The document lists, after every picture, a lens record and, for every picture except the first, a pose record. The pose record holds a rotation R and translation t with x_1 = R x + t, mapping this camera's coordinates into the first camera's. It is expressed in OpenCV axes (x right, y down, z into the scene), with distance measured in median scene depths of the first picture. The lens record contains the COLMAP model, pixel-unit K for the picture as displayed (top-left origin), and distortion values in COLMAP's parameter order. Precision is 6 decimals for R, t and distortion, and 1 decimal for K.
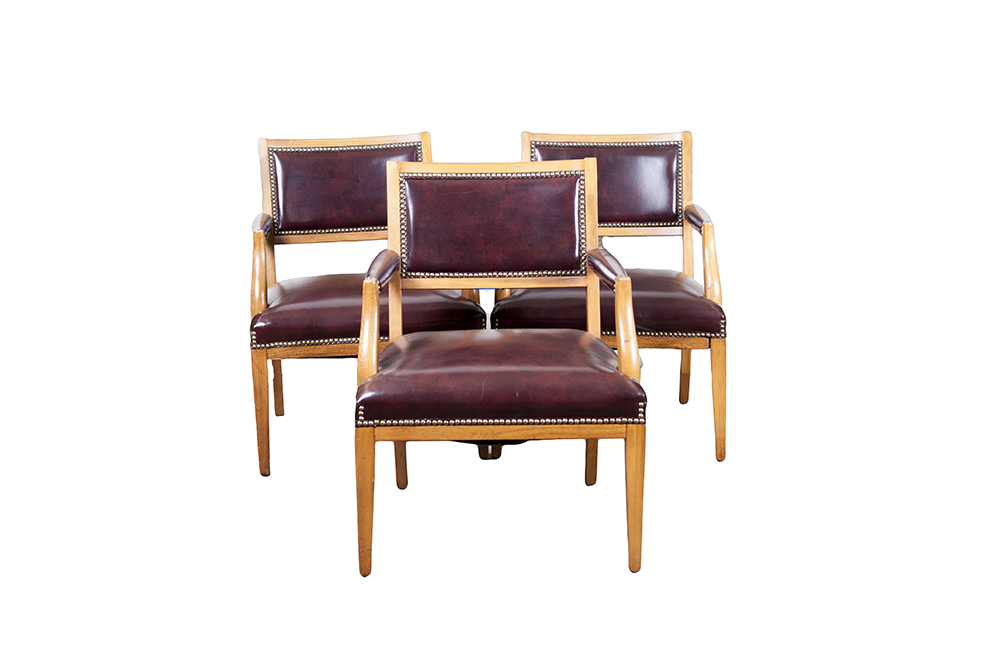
lens RADIAL K [[1428.6, 0, 500.0], [0, 1428.6, 332.0], [0, 0, 1]] dist [-0.023612, -0.008446]
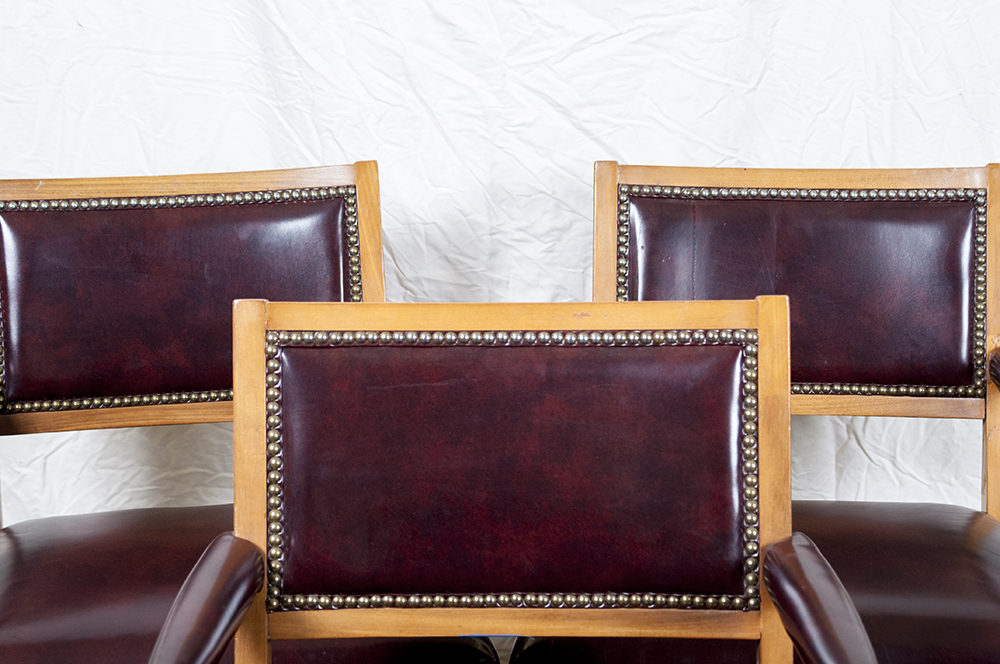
lens RADIAL K [[2277.3, 0, 500.0], [0, 2277.3, 332.0], [0, 0, 1]] dist [0.059446, 0.029080]
pose [[0.999377, 0.011991, -0.033183, 0.011382], [-0.011317, 0.999727, 0.020419, -0.123875], [0.033418, -0.020030, 0.999241, 0.397893]]
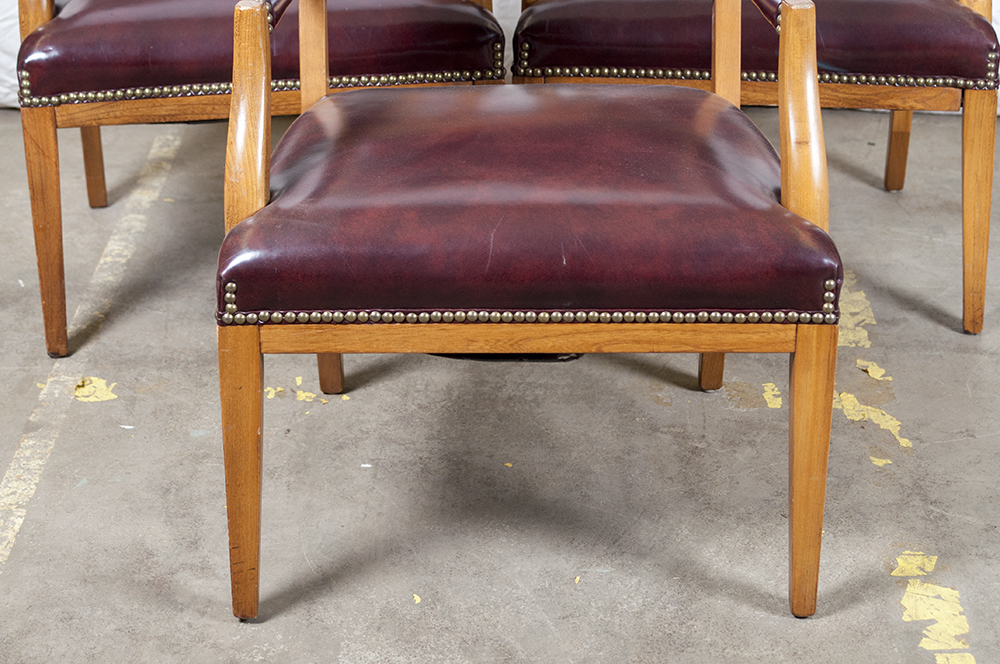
lens RADIAL K [[2295.8, 0, 500.0], [0, 2295.8, 332.0], [0, 0, 1]] dist [0.037868, 0.099418]
pose [[0.999795, 0.012604, -0.015864, 0.002798], [-0.009353, 0.981650, 0.190465, -0.065983], [0.017974, -0.190277, 0.981566, 0.224913]]
